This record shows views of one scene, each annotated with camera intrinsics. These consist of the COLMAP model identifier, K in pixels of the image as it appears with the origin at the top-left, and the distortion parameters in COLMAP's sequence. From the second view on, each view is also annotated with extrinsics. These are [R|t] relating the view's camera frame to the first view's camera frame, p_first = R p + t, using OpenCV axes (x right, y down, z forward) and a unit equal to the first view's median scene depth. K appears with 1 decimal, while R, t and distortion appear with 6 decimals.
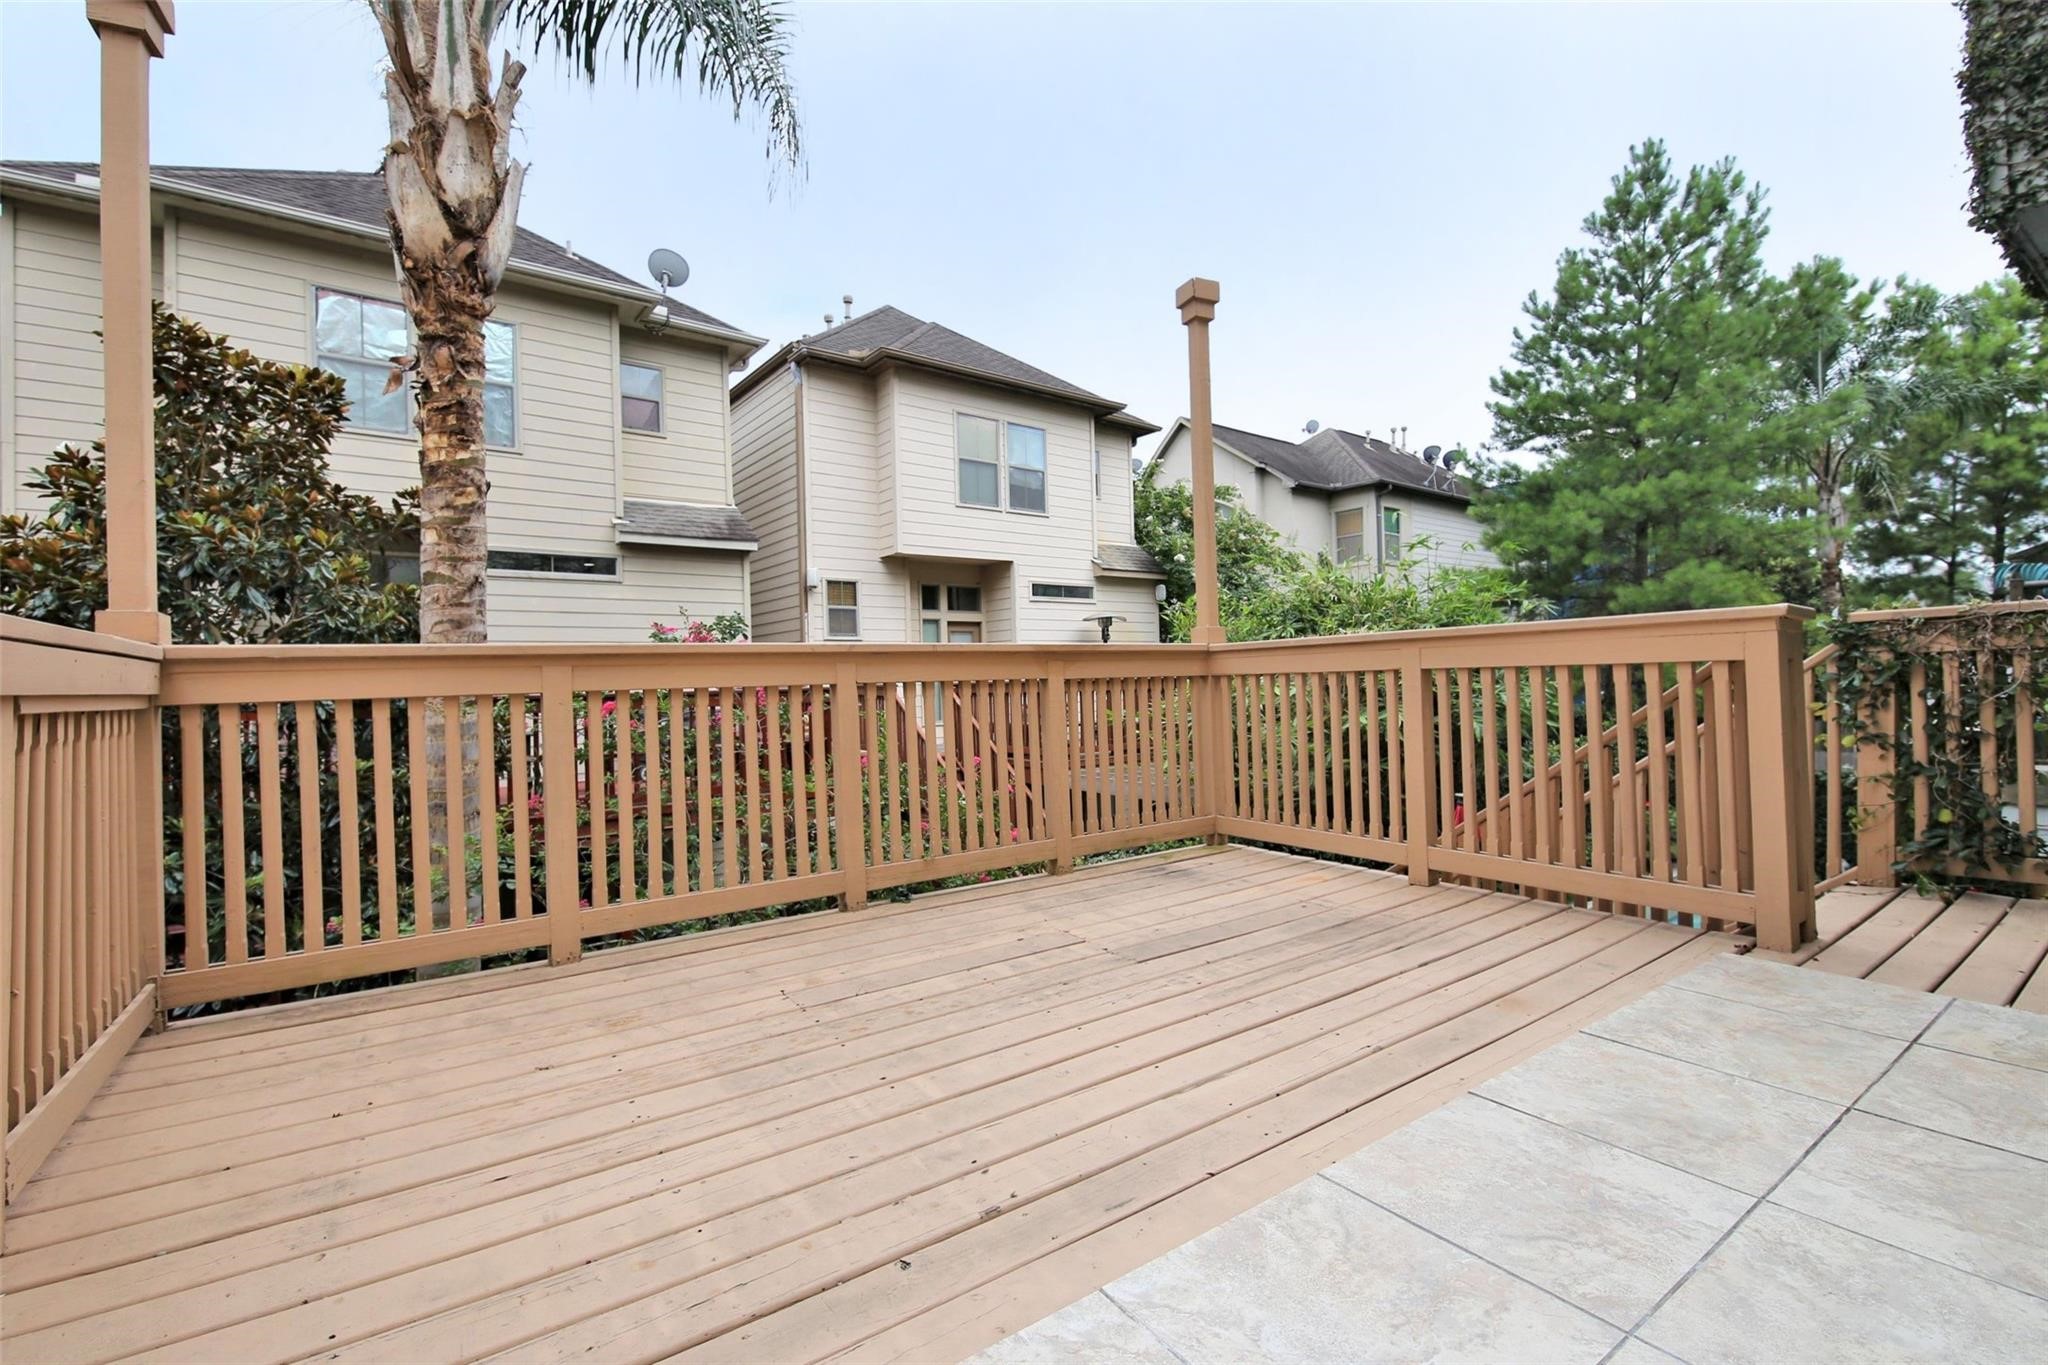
lens RADIAL K [[884.6, 0, 1021.9], [0, 884.6, 684.2], [0, 0, 1]] dist [0.014794, -0.009474]
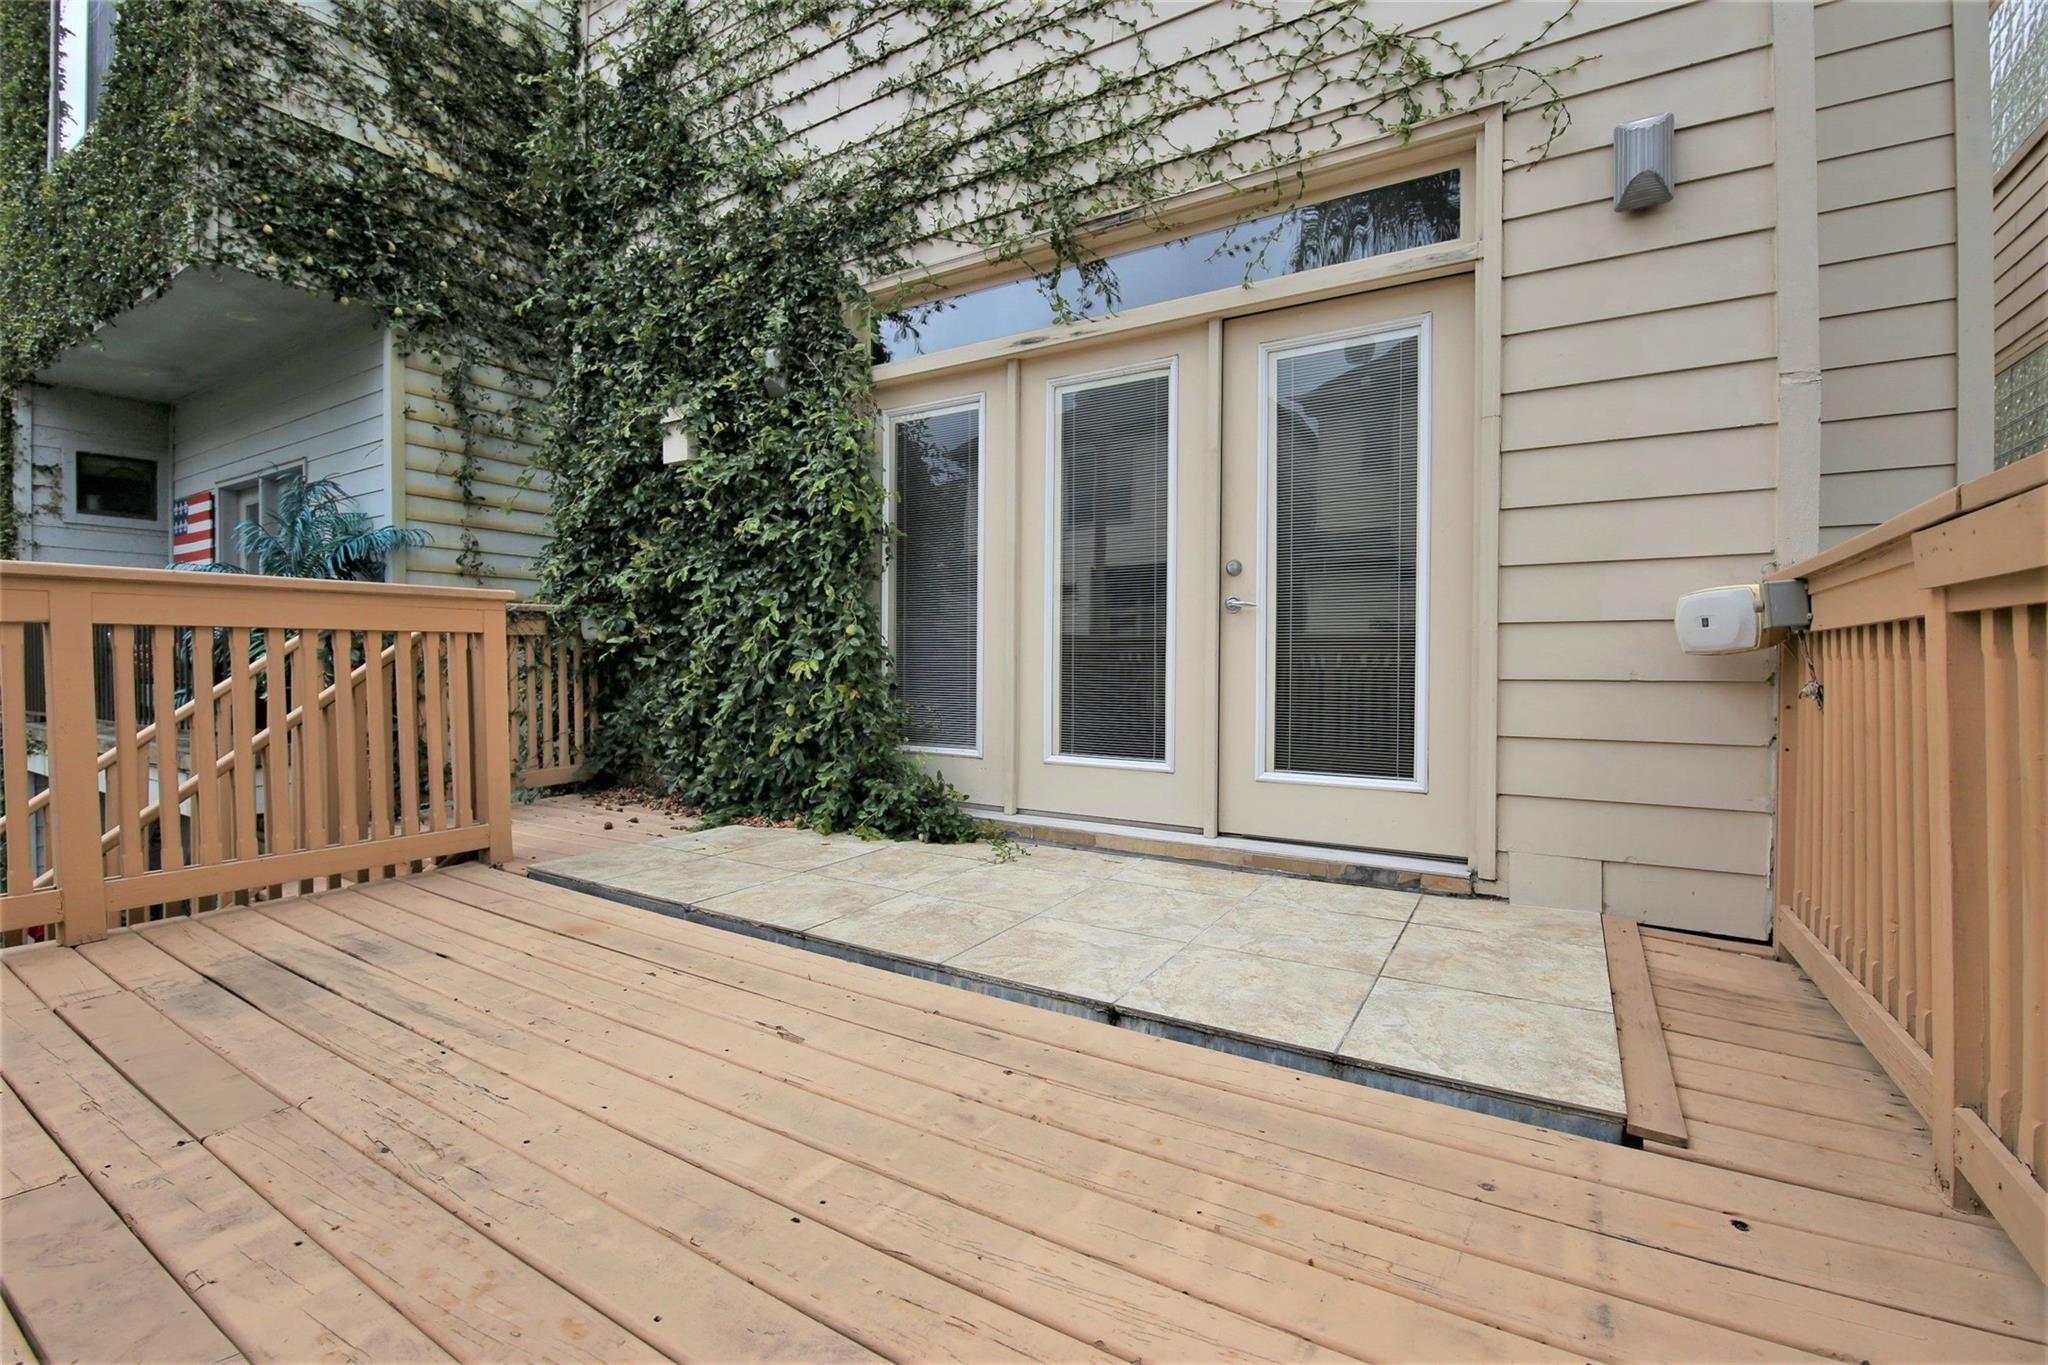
lens RADIAL K [[884.6, 0, 1021.9], [0, 884.6, 684.2], [0, 0, 1]] dist [0.014794, -0.009474]
pose [[-0.403366, -0.002921, 0.915034, -0.657407], [0.011530, 0.999899, 0.008274, 0.048082], [-0.914966, 0.013888, -0.403292, 0.904589]]
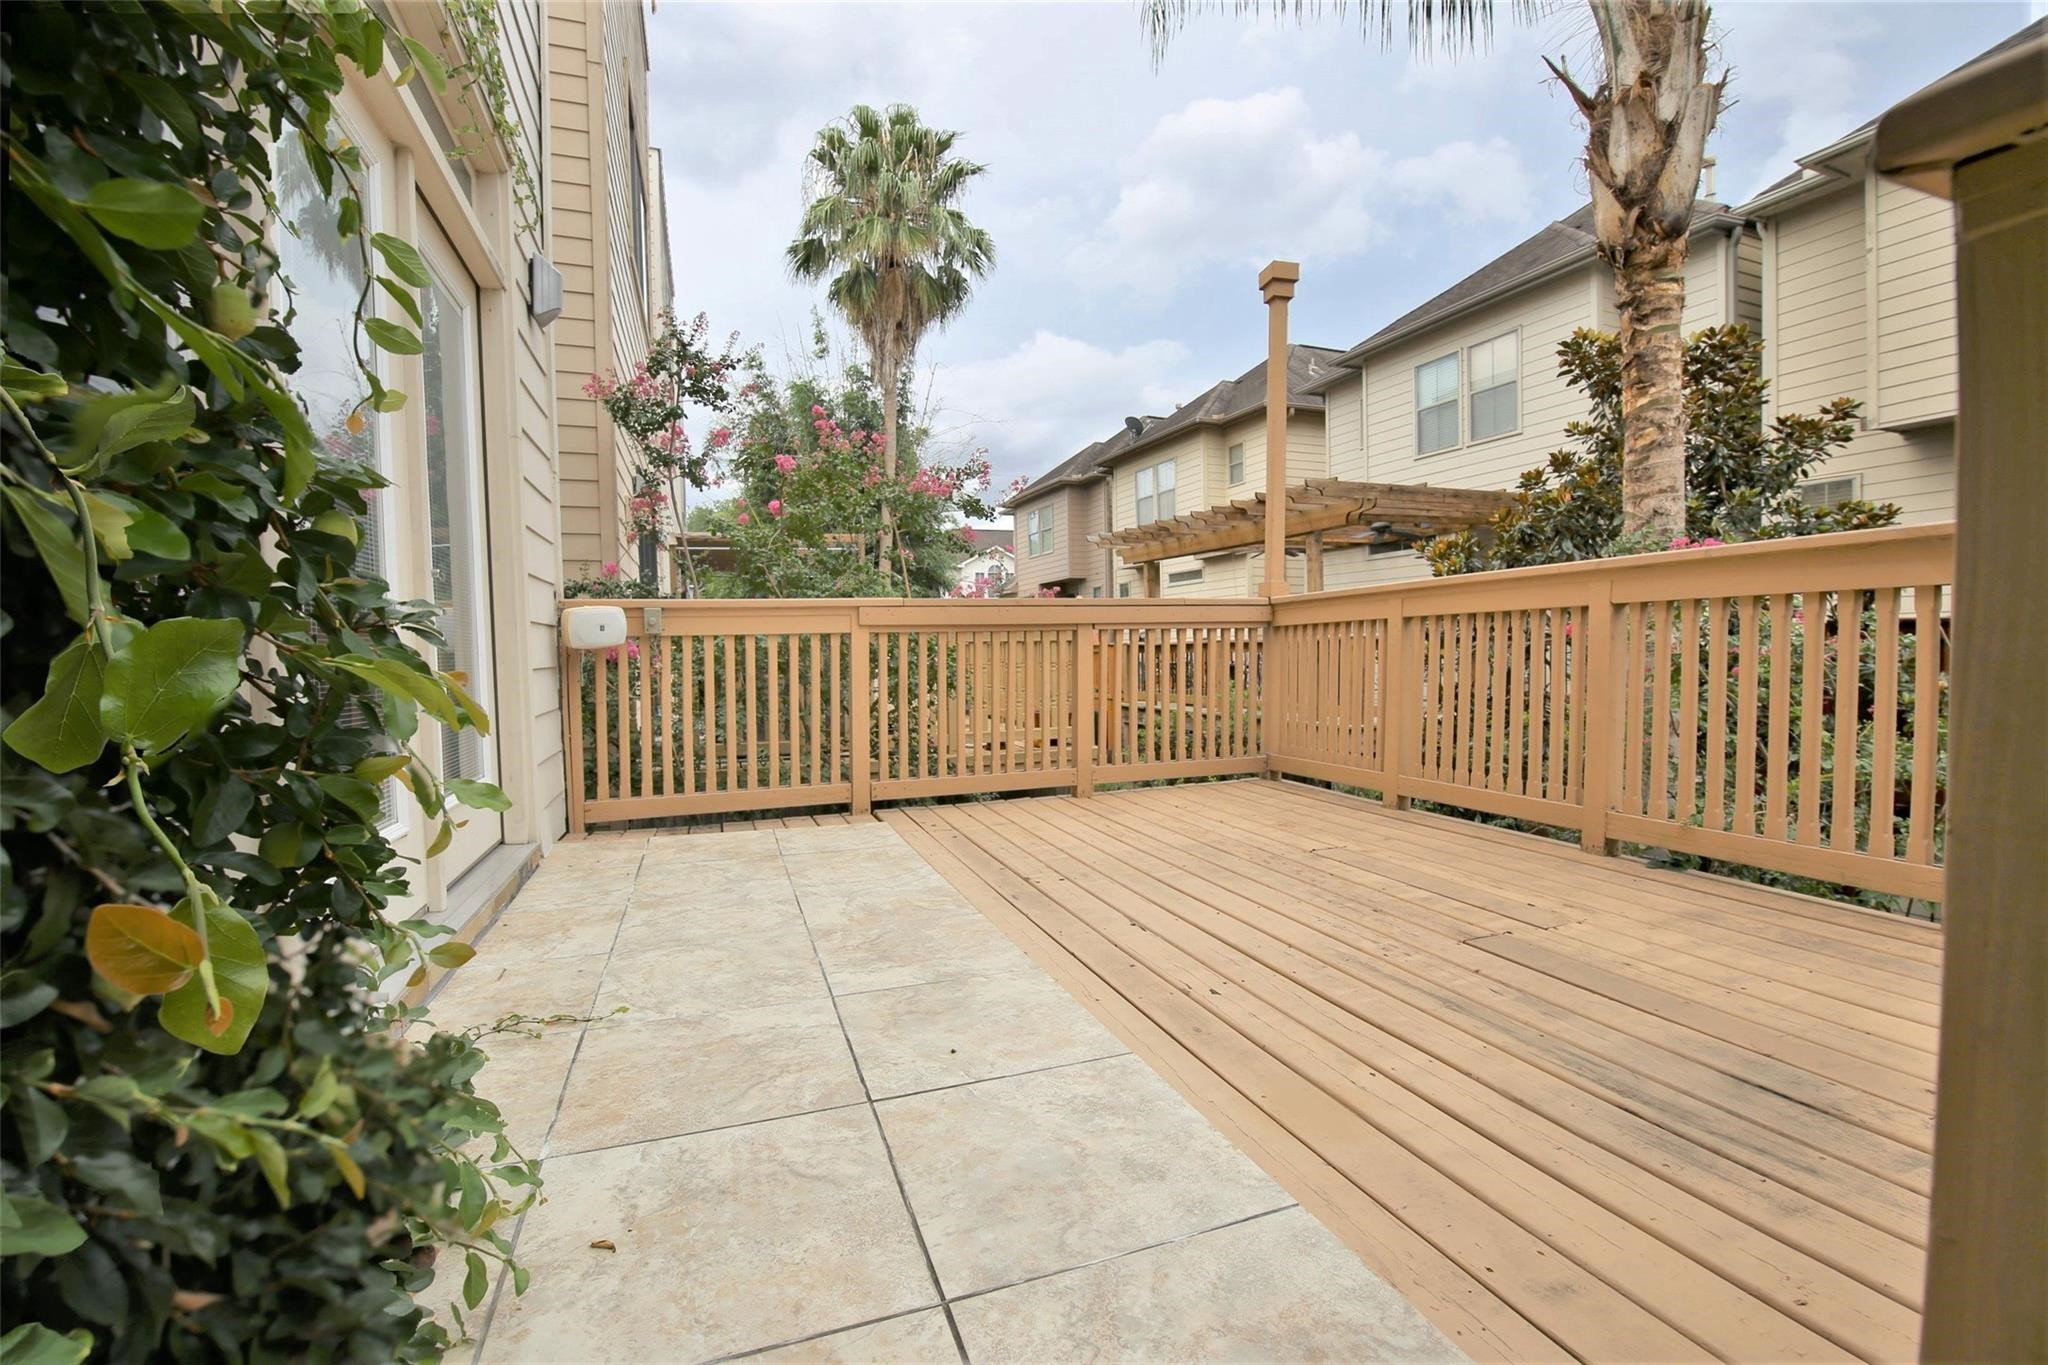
lens RADIAL K [[884.6, 0, 1021.9], [0, 884.6, 684.2], [0, 0, 1]] dist [0.014794, -0.009474]
pose [[-0.262977, 0.065090, -0.962604, 1.154695], [0.022003, 0.997867, 0.061464, 0.017457], [0.964551, -0.005017, -0.263849, 0.934387]]
